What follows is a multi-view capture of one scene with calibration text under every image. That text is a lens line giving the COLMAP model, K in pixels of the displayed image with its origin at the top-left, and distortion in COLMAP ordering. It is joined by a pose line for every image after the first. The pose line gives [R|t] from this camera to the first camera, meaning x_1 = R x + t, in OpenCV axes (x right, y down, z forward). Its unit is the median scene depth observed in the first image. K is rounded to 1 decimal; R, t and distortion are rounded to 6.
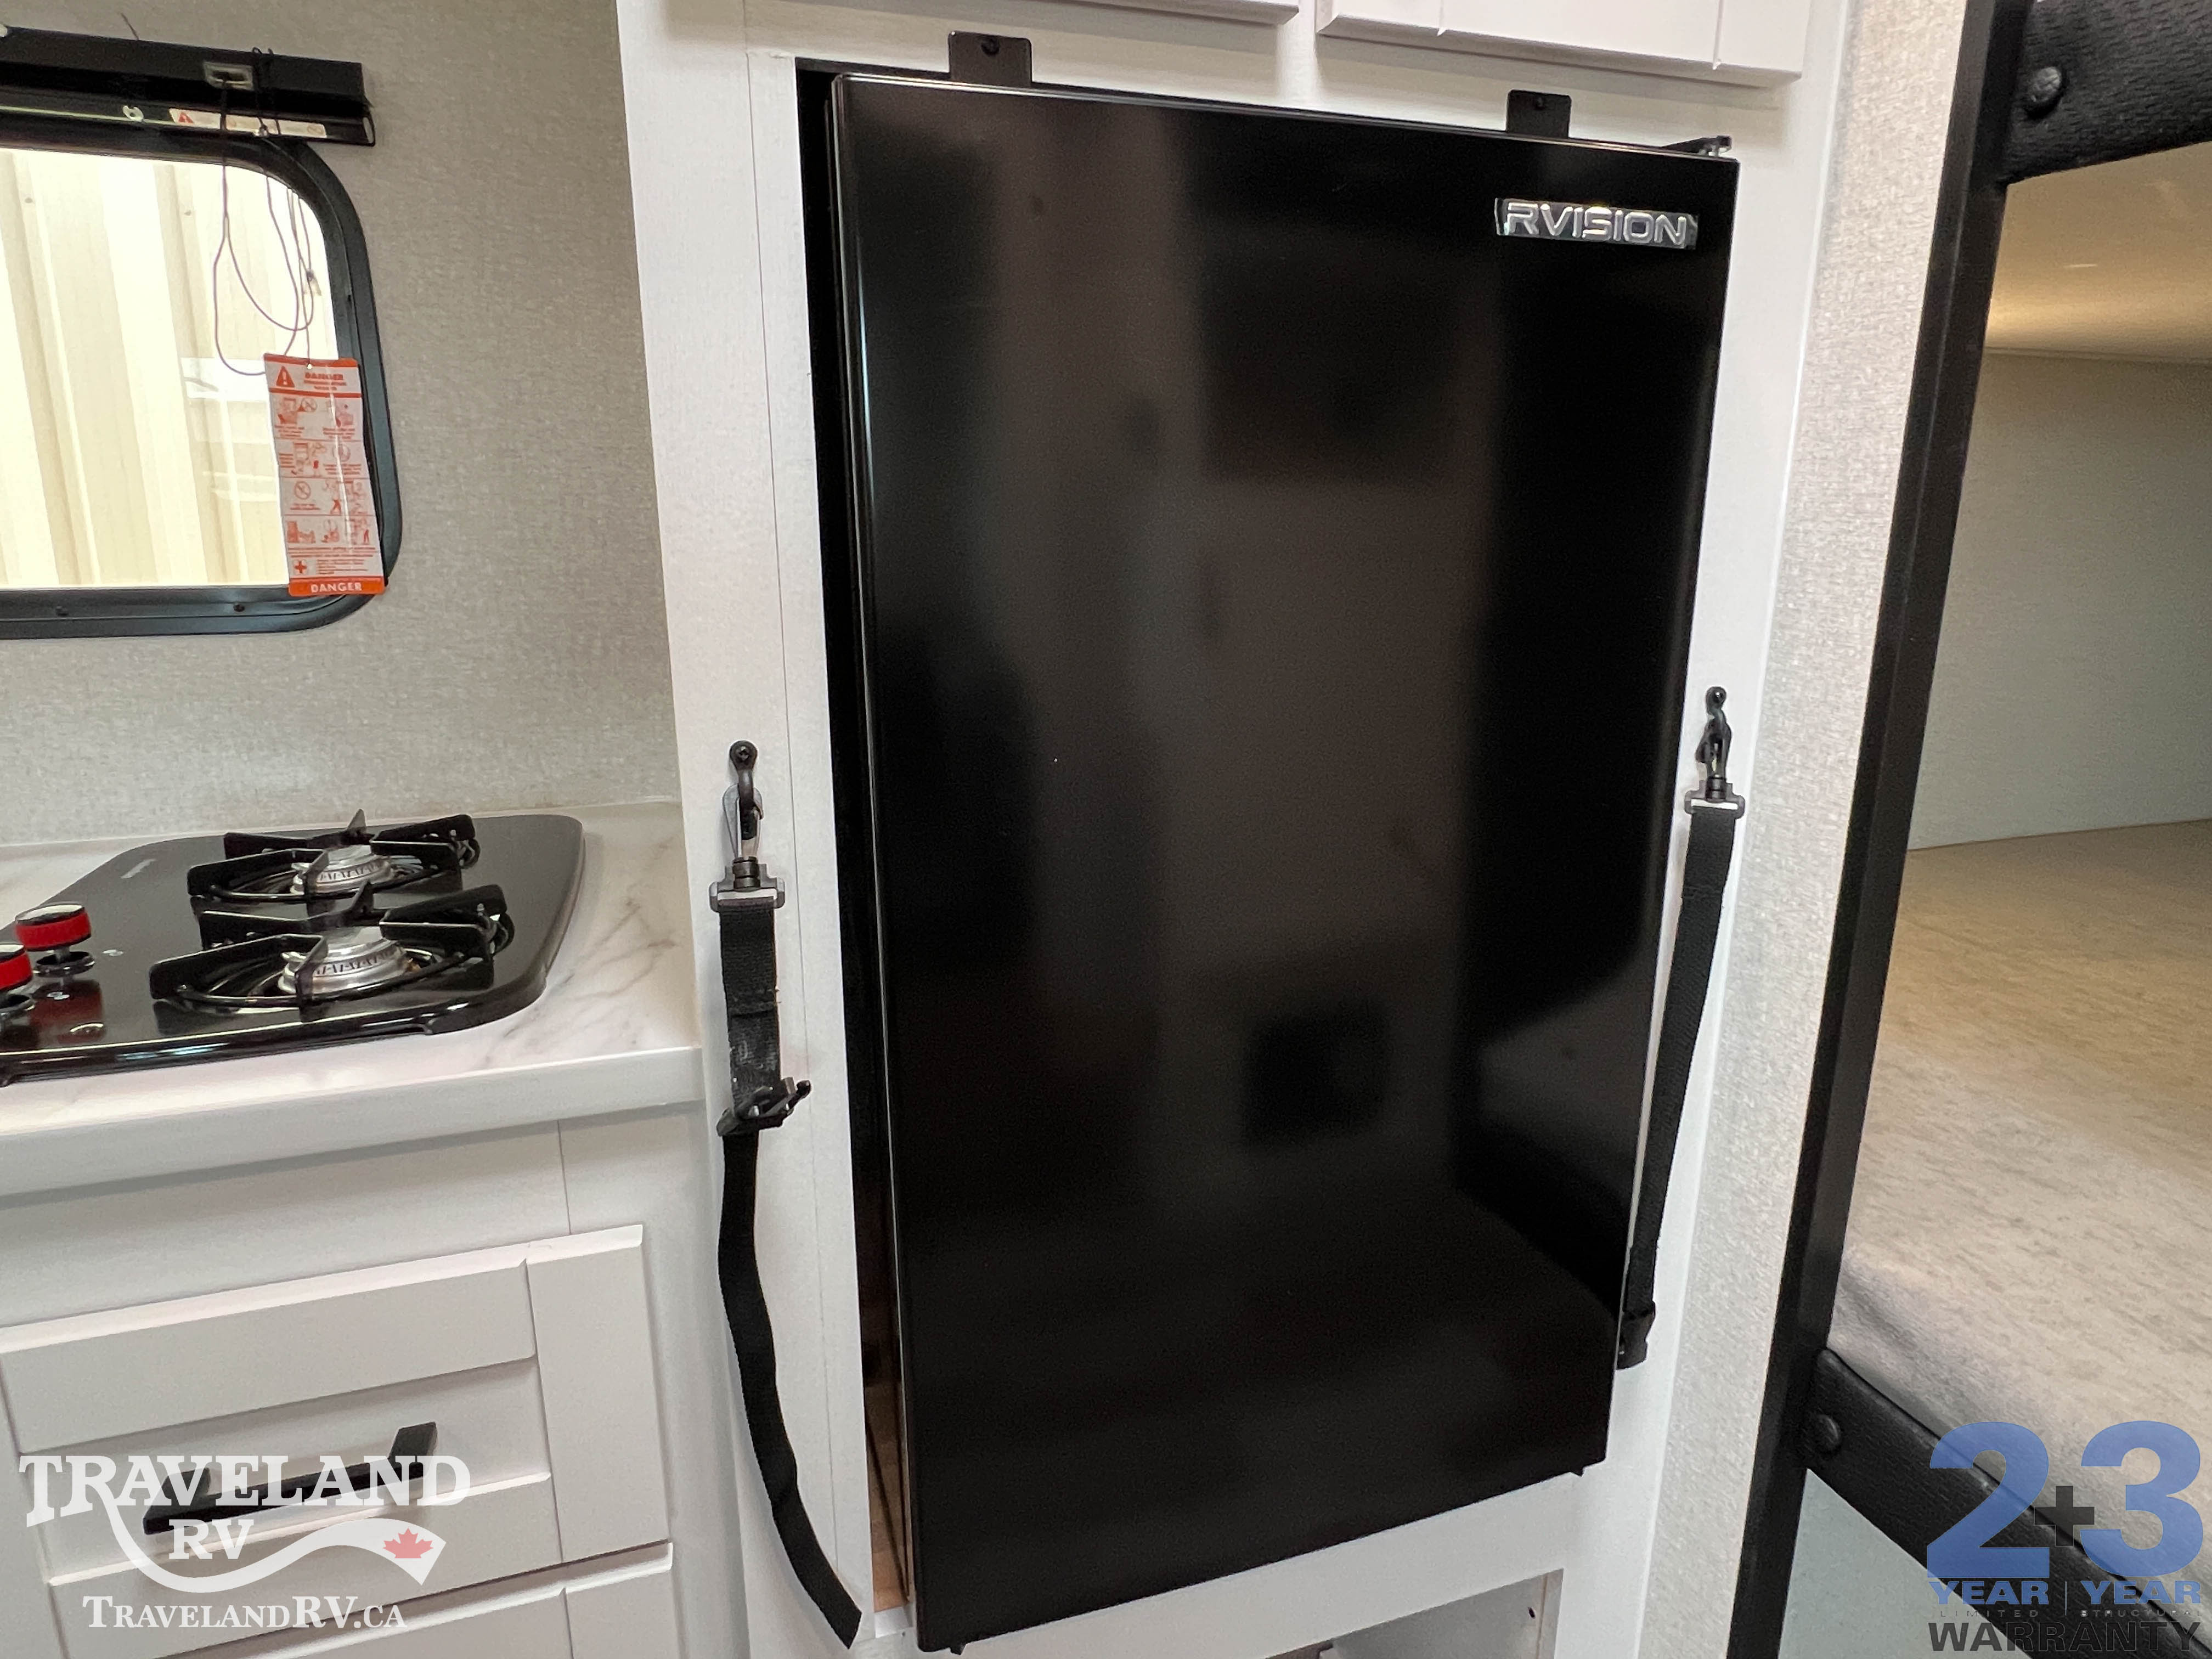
lens RADIAL K [[1295.1, 0, 1117.5], [0, 1295.1, 817.0], [0, 0, 1]] dist [-0.001490, -0.000774]
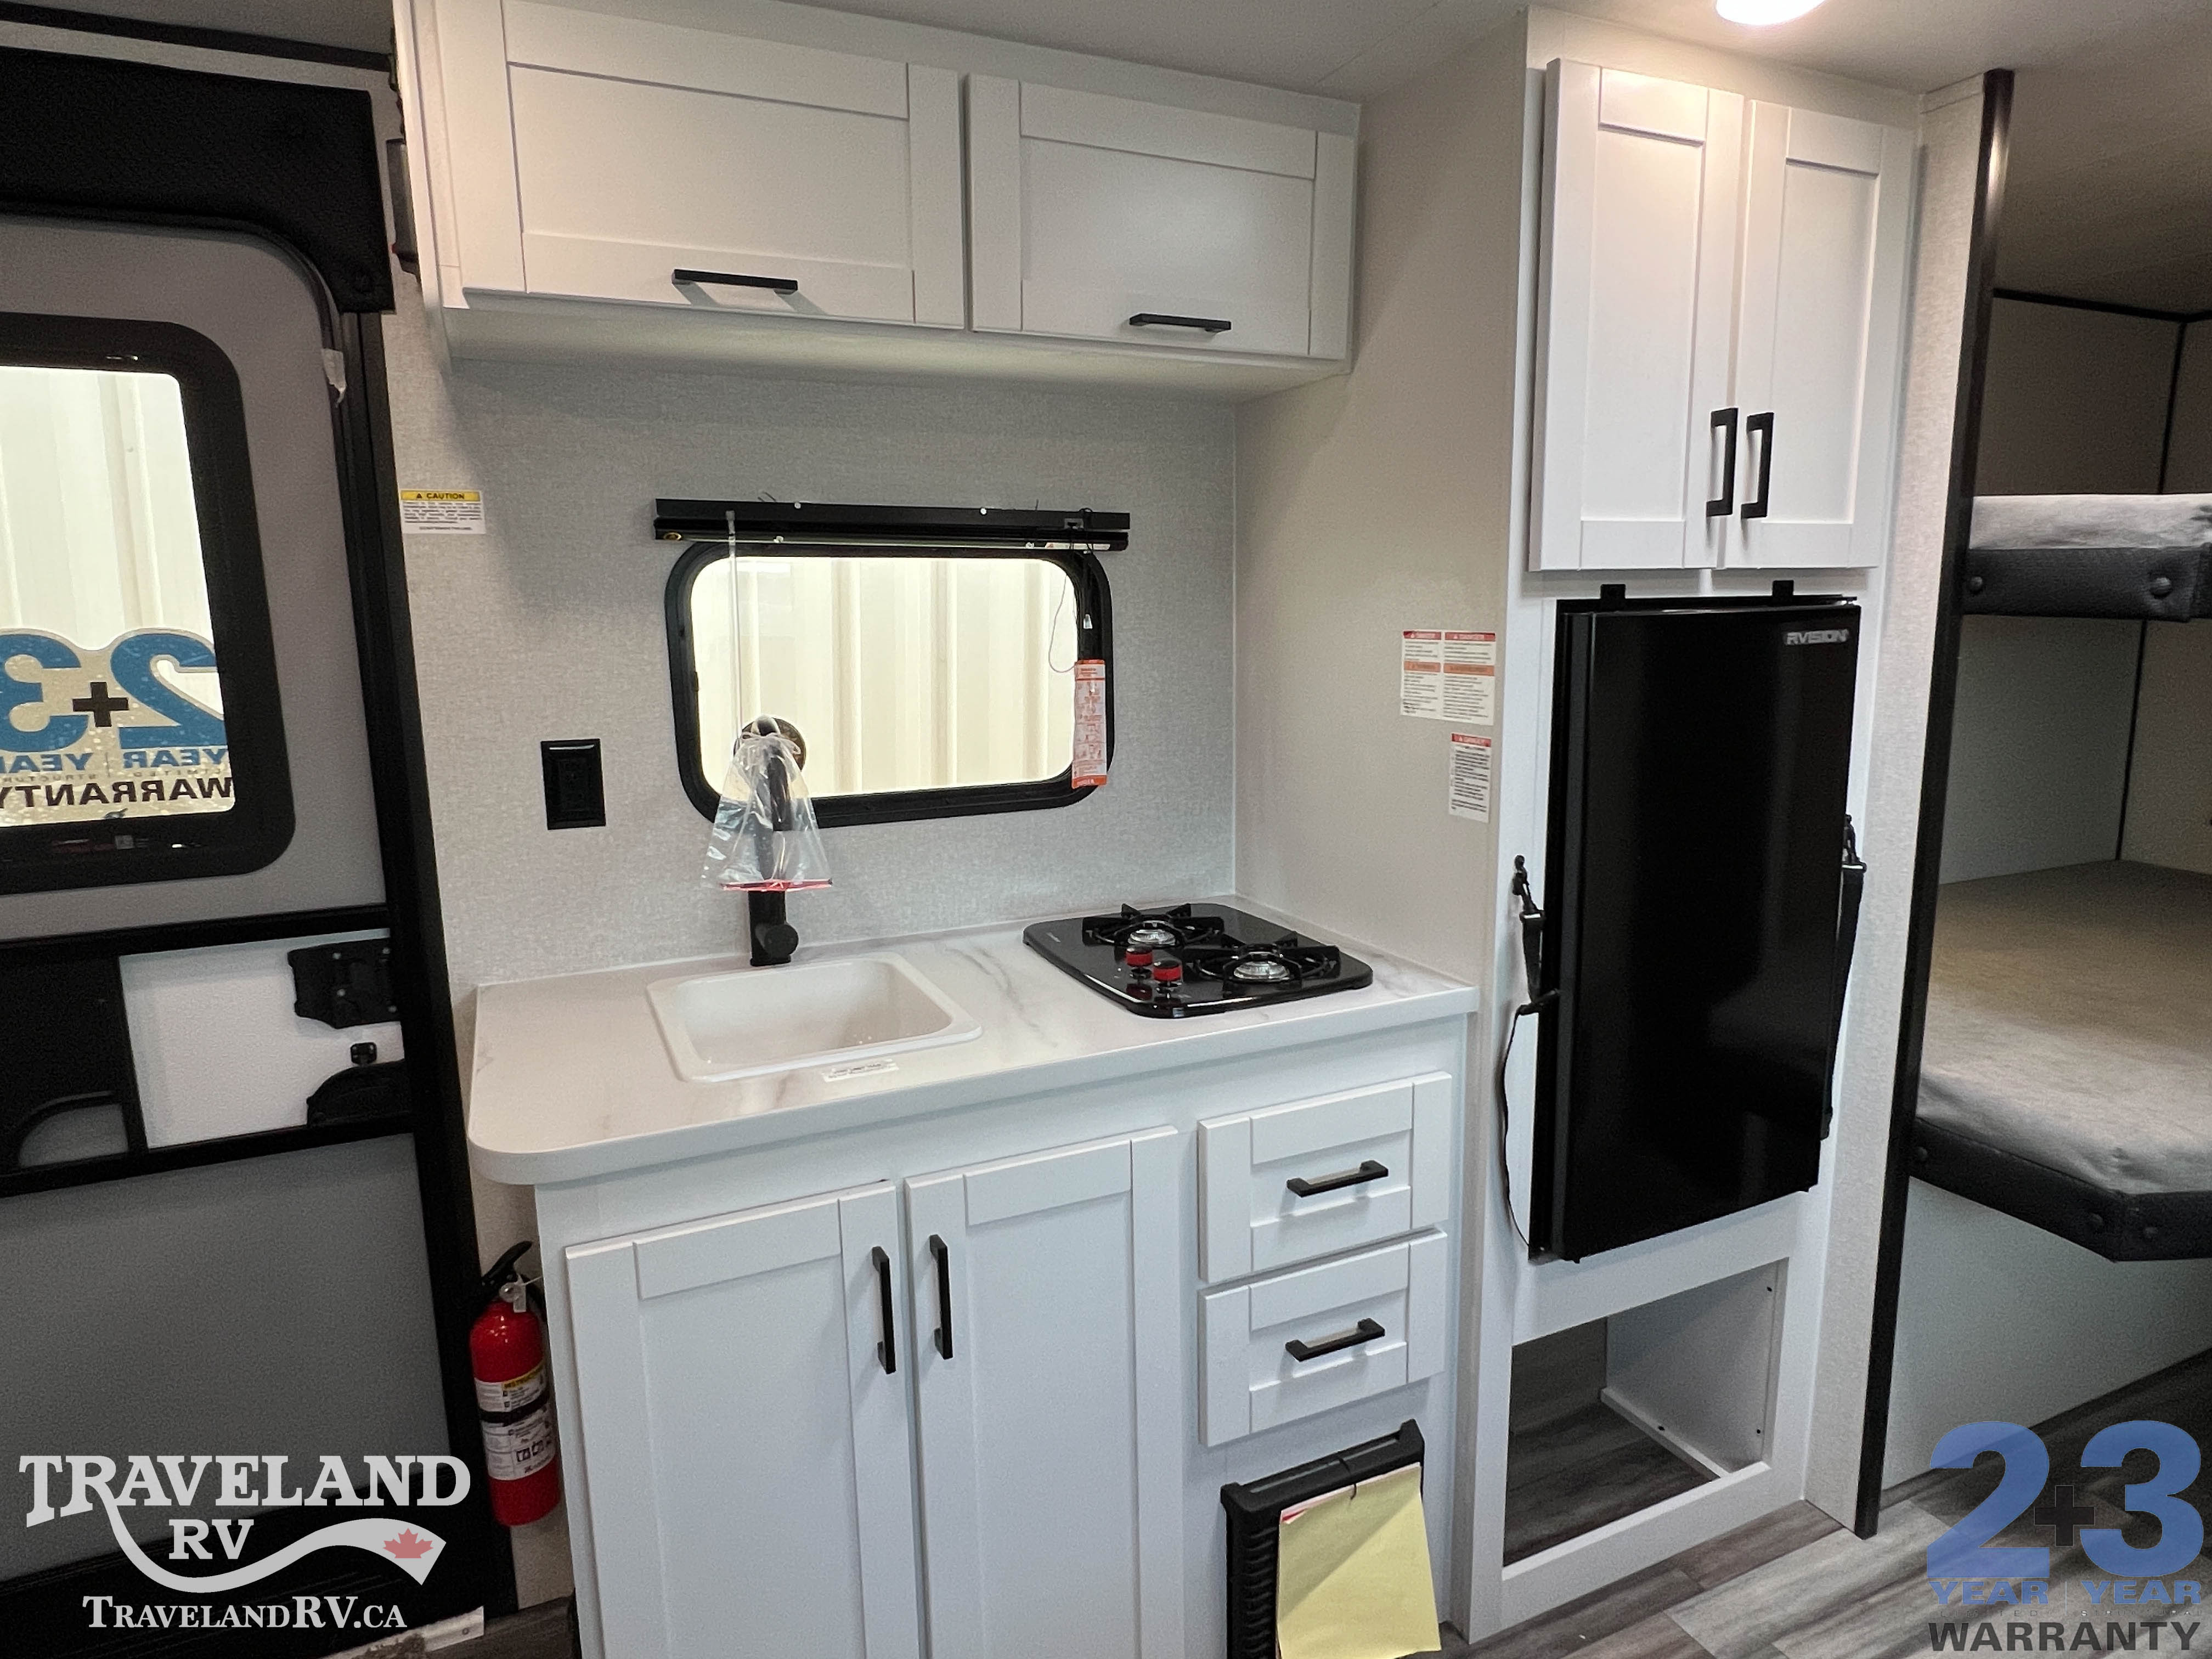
lens RADIAL K [[1295.1, 0, 1117.2], [0, 1295.1, 829.3], [0, 0, 1]] dist [-0.001490, -0.000774]
pose [[0.993155, -0.038292, 0.110352, -1.026790], [0.046425, 0.996317, -0.072098, 0.027426], [-0.107185, 0.076728, 0.991274, -1.067677]]
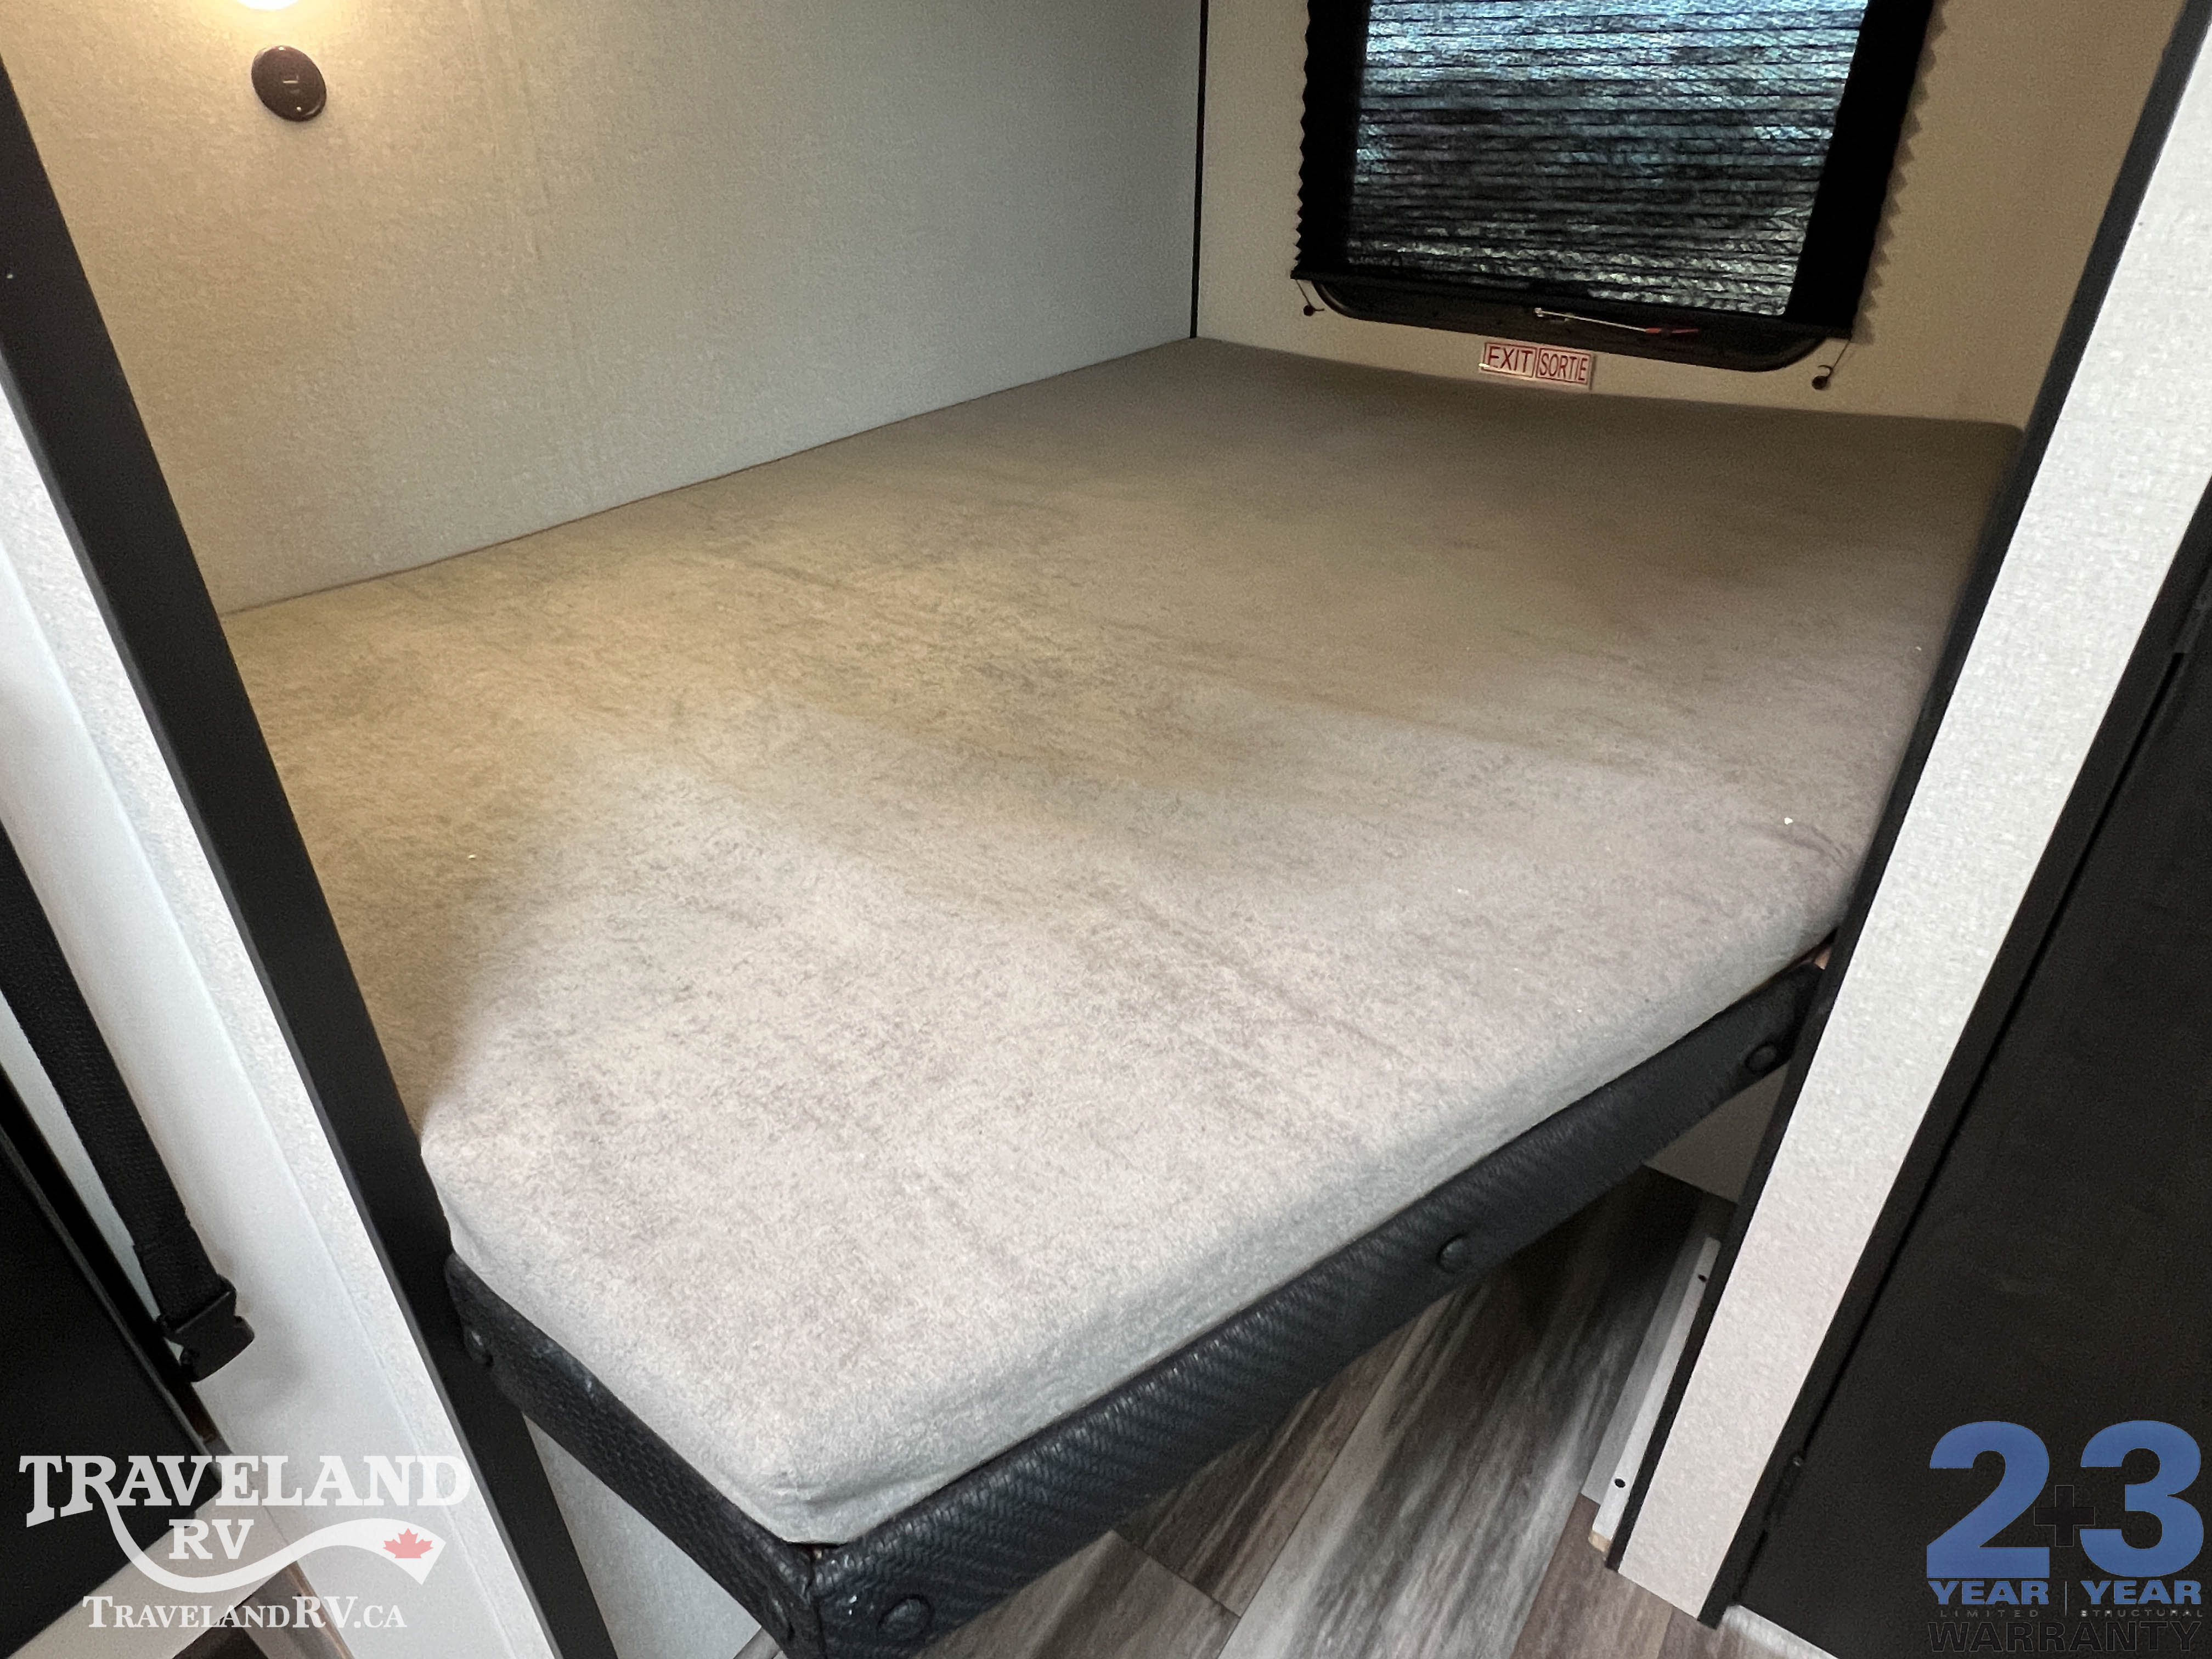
lens RADIAL K [[1295.1, 0, 1121.6], [0, 1295.1, 818.0], [0, 0, 1]] dist [-0.001490, -0.000774]
pose [[0.802136, -0.310219, 0.510237, 0.571034], [0.140240, 0.928435, 0.344008, -0.041950], [-0.580440, -0.204386, 0.788236, 0.215290]]
